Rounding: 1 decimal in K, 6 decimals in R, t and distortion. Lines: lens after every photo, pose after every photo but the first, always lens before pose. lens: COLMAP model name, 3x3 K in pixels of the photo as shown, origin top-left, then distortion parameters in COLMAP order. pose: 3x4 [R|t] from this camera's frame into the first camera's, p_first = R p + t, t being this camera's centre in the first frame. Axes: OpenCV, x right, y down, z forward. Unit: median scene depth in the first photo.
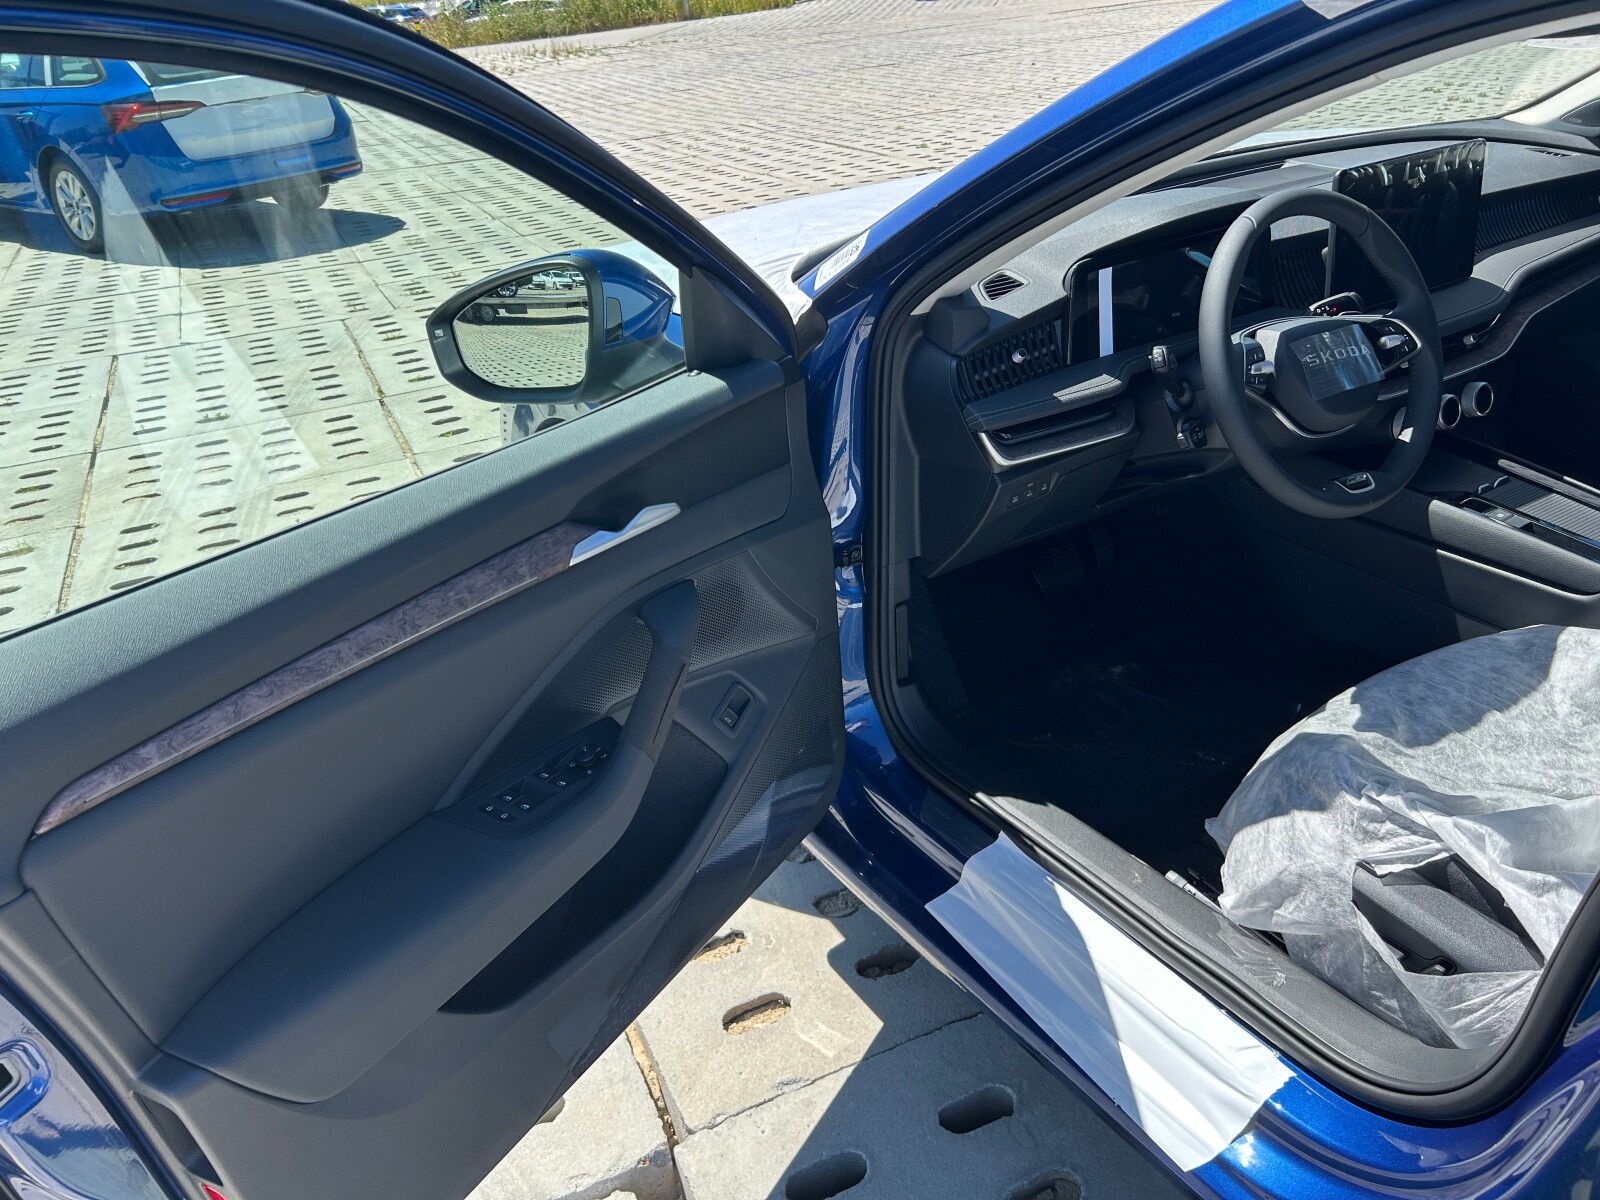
lens RADIAL K [[1206.2, 0, 791.1], [0, 1206.2, 585.2], [0, 0, 1]] dist [0.037983, -0.039010]
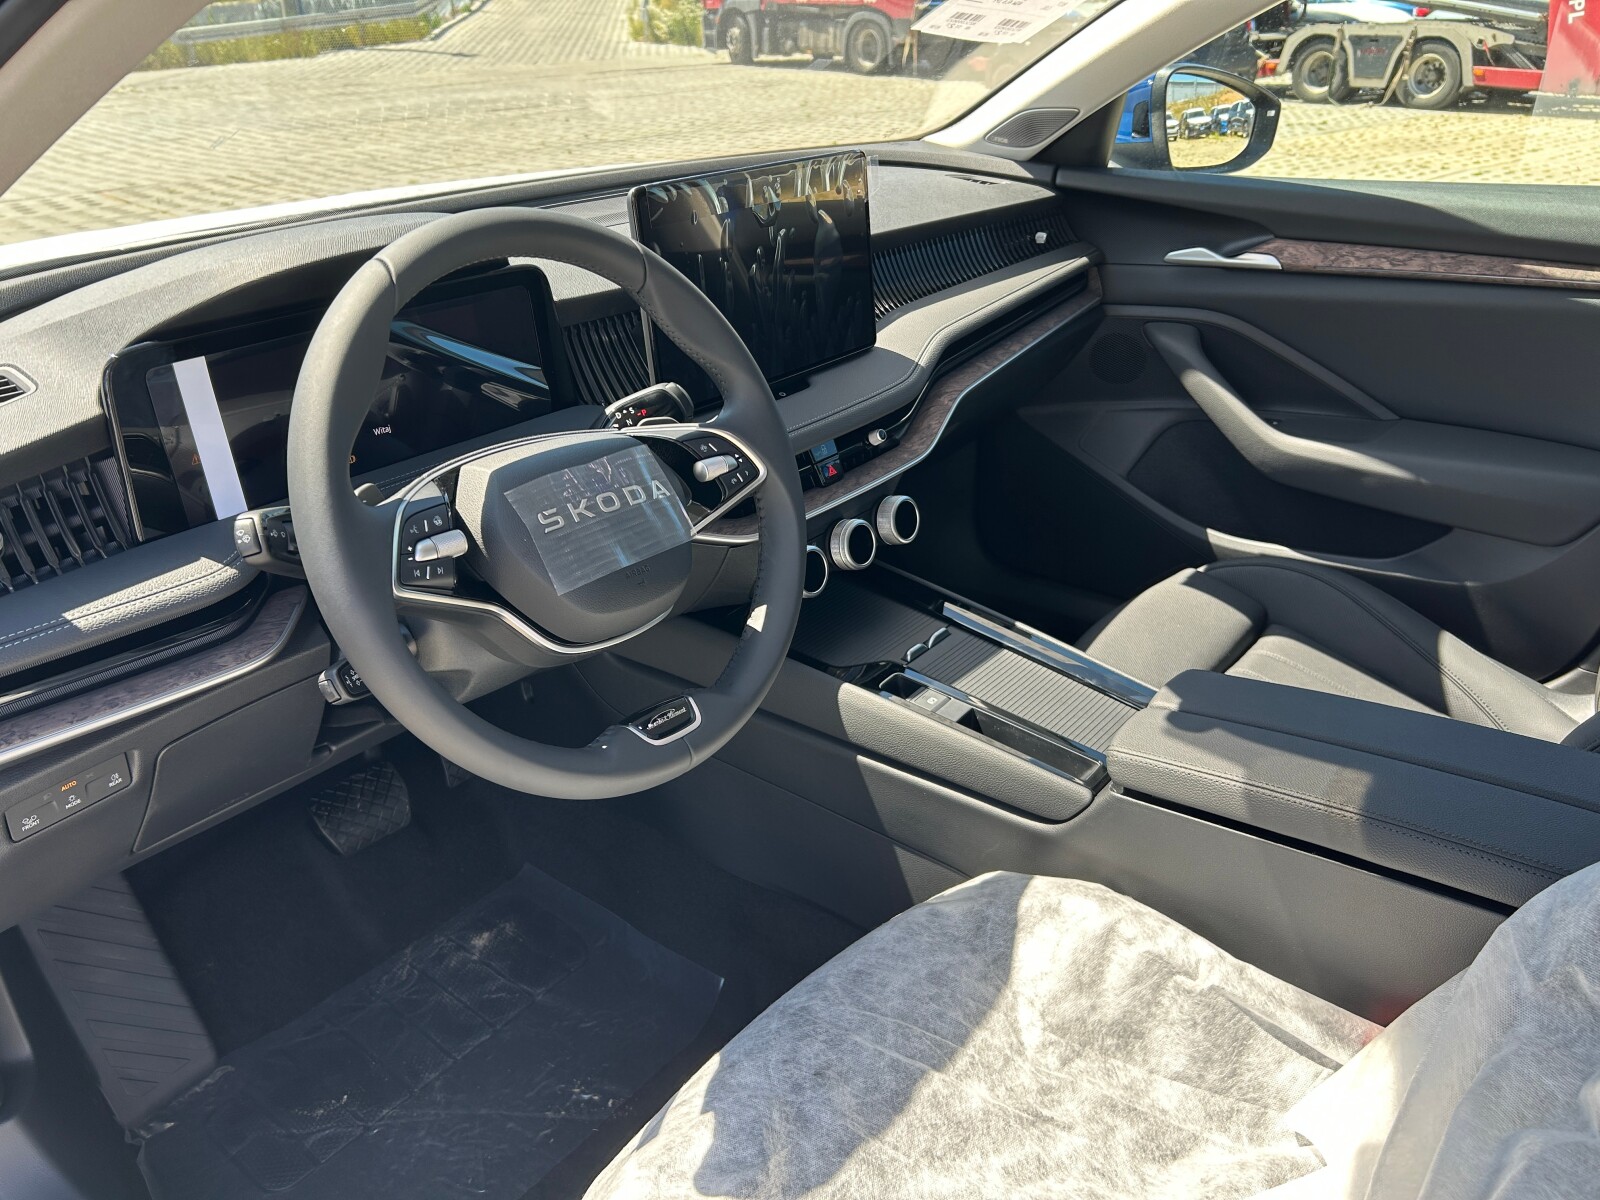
lens RADIAL K [[1206.2, 0, 788.6], [0, 1206.2, 601.3], [0, 0, 1]] dist [0.037983, -0.039010]
pose [[0.947082, -0.098922, 0.305367, 0.275277], [0.109173, 0.993884, -0.016632, -0.097738], [-0.301854, 0.049090, 0.952089, 0.344069]]
